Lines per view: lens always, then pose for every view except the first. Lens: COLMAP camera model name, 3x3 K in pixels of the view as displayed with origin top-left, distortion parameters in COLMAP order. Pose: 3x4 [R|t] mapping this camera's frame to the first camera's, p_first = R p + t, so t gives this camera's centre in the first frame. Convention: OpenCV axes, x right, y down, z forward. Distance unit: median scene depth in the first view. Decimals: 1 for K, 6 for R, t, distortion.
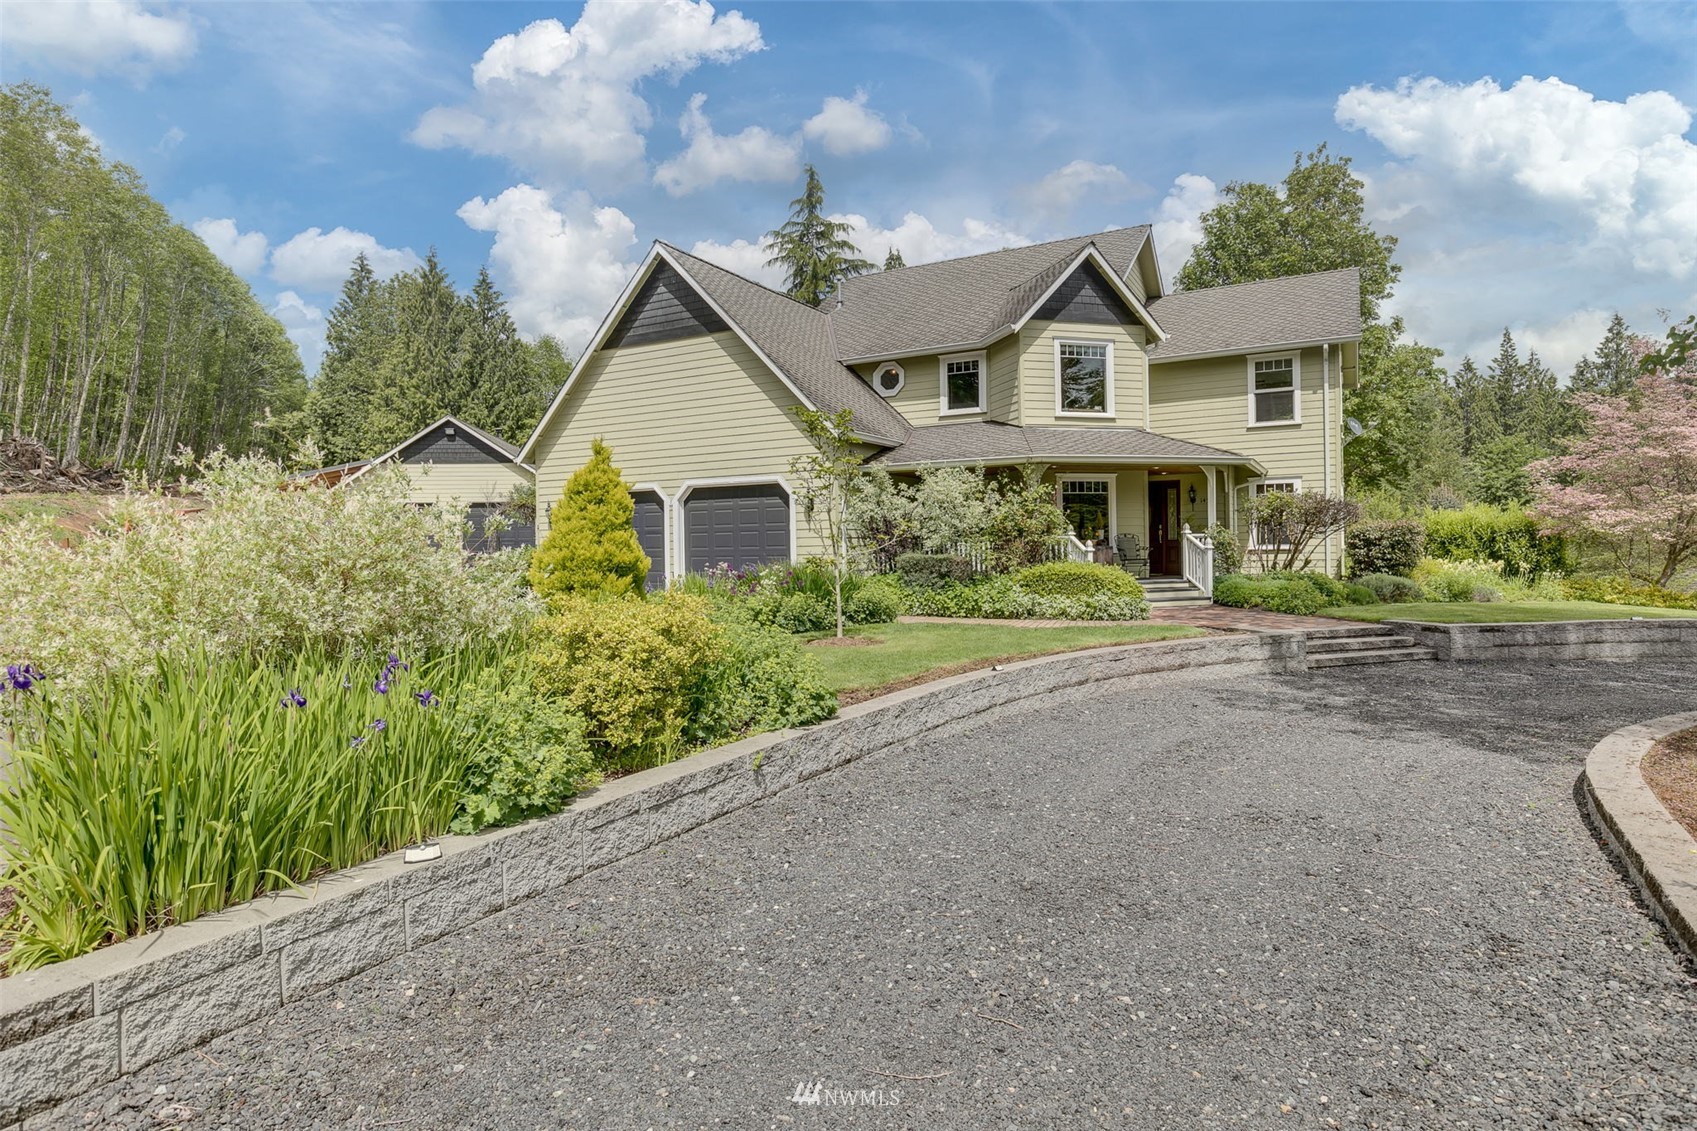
lens RADIAL K [[919.2, 0, 850.5], [0, 919.2, 557.8], [0, 0, 1]] dist [-0.001375, 0.000324]
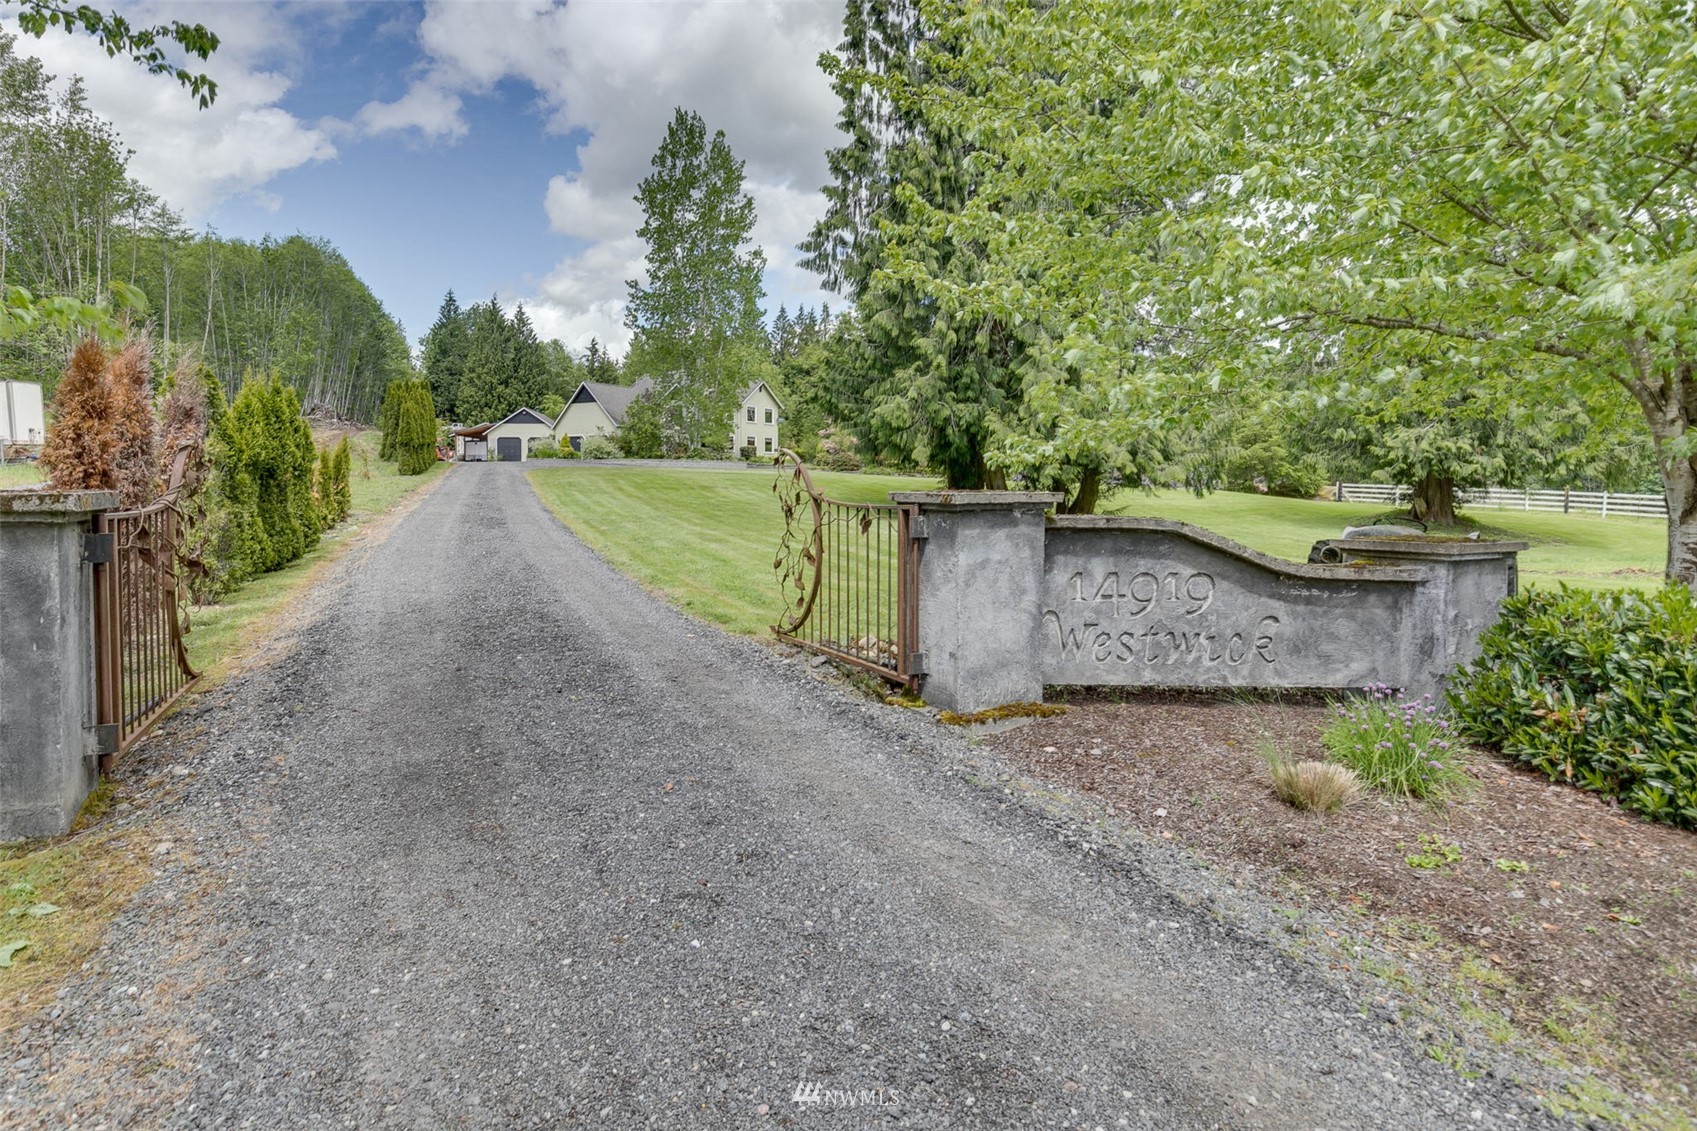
lens RADIAL K [[948.0, 0, 782.4], [0, 948.0, 509.0], [0, 0, 1]] dist [-0.002835, -0.000793]
pose [[0.997170, 0.020482, -0.072339, 1.043746], [-0.019173, 0.999641, 0.018742, 0.166514], [0.072697, -0.017302, 0.997204, -3.361616]]
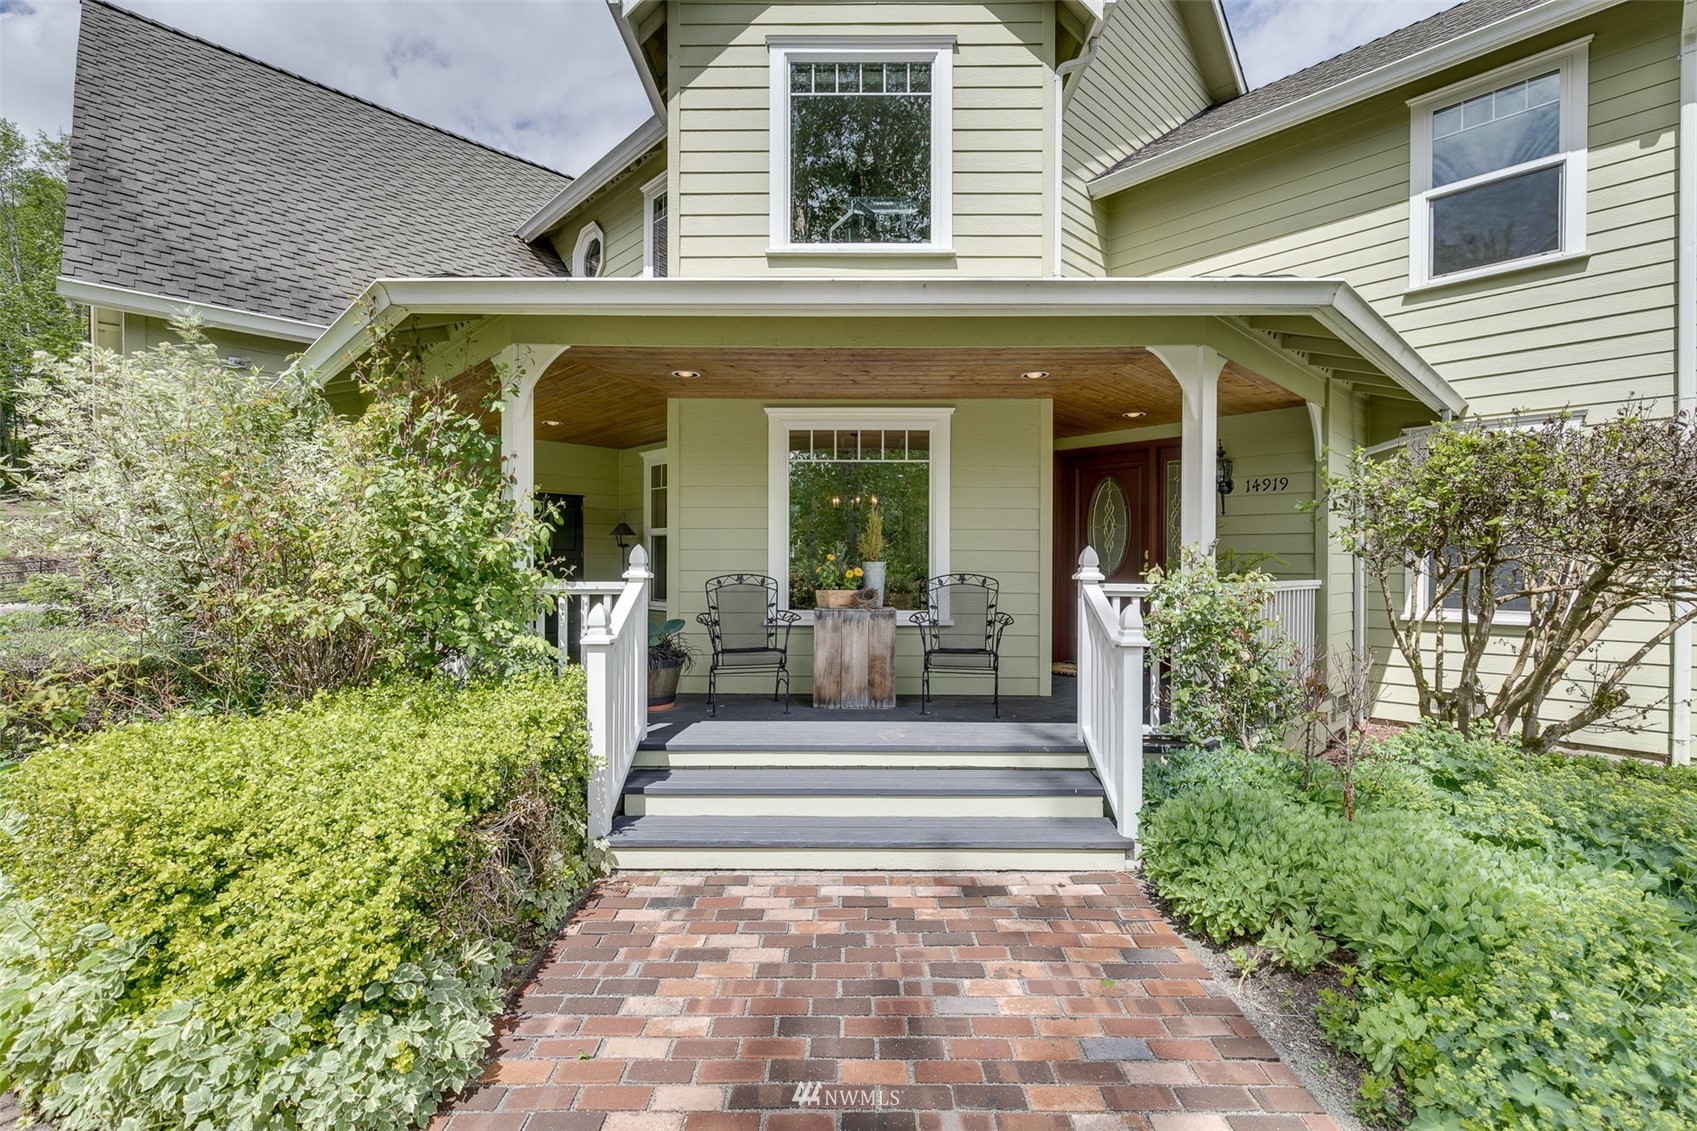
lens RADIAL K [[766.1, 0, 848.5], [0, 766.1, 565.5], [0, 0, 1]] dist [-0.001210, -0.000352]
pose [[0.953306, 0.021647, -0.301229, 0.324997], [-0.023535, 0.999720, -0.002638, -0.026019], [0.301088, 0.009604, 0.953548, 0.663948]]
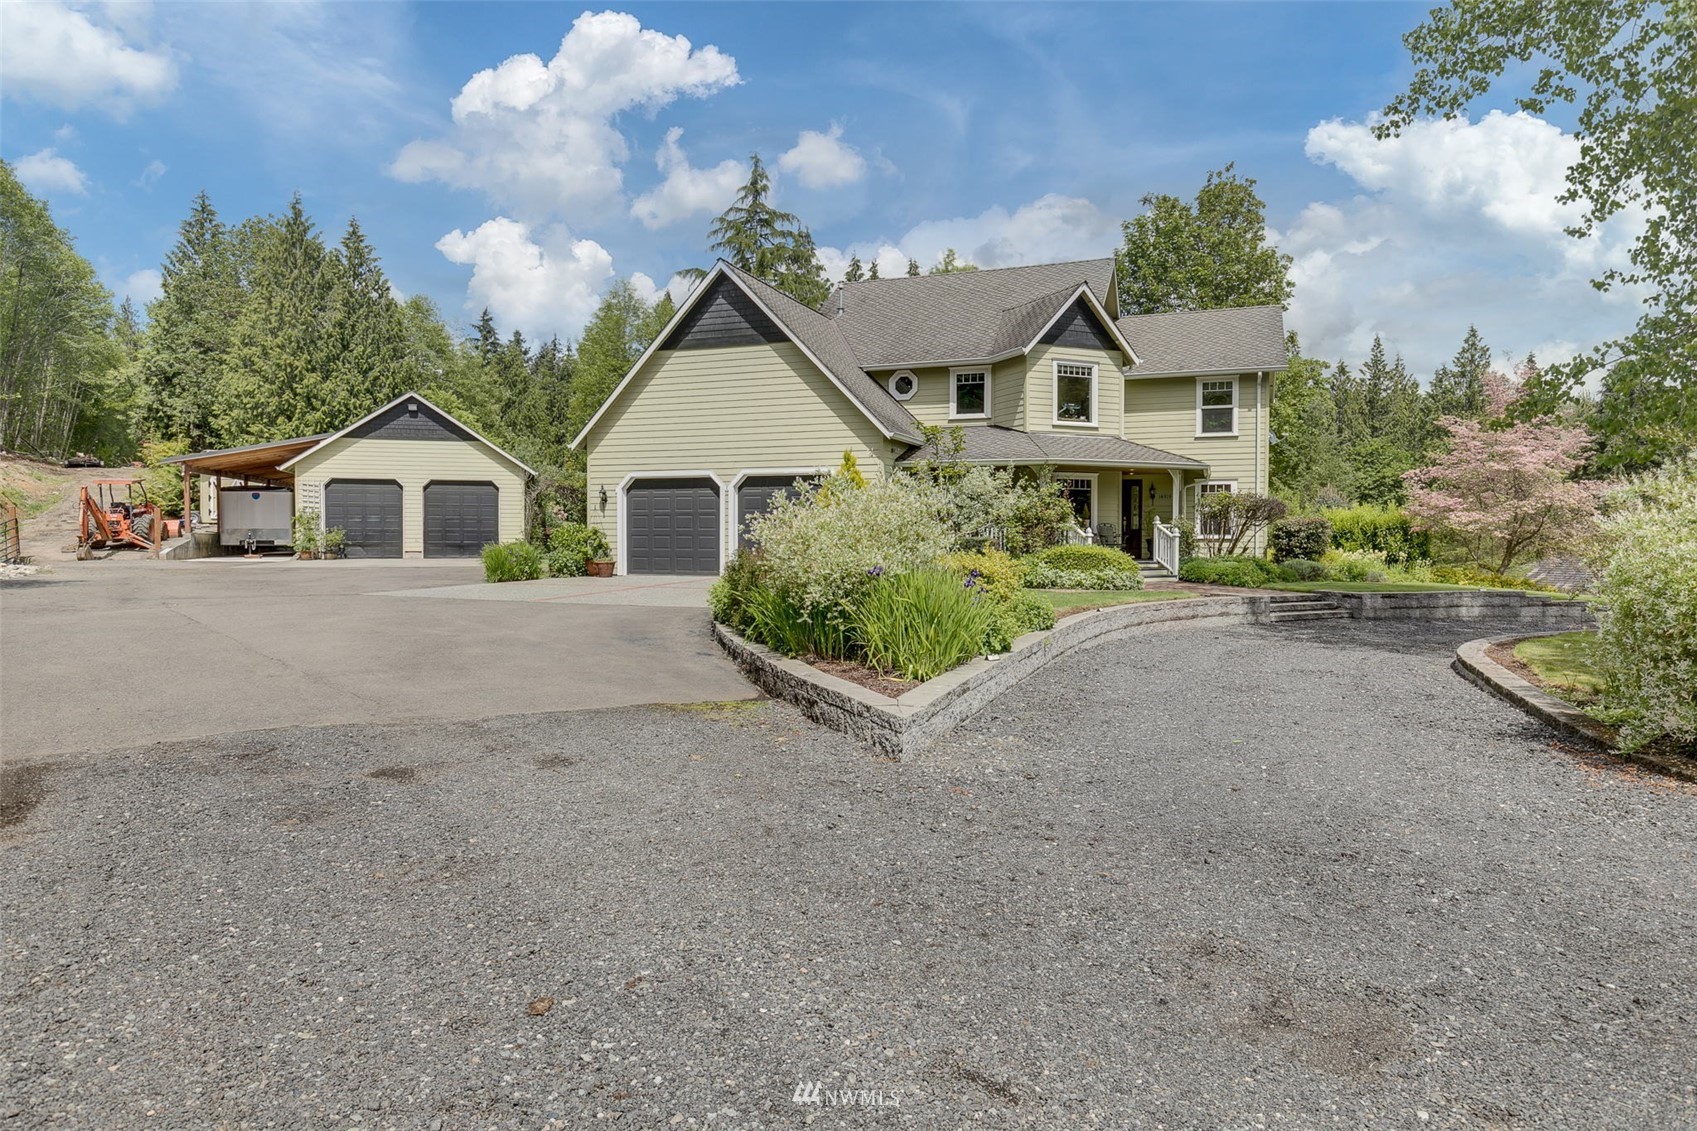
lens RADIAL K [[1001.9, 0, 848.5], [0, 1001.9, 565.5], [0, 0, 1]] dist [0.000167, -0.000887]
pose [[0.989548, 0.013450, 0.143575, -0.211691], [-0.016219, 0.999704, 0.018136, 0.010493], [-0.143289, -0.020275, 0.989473, -0.246247]]
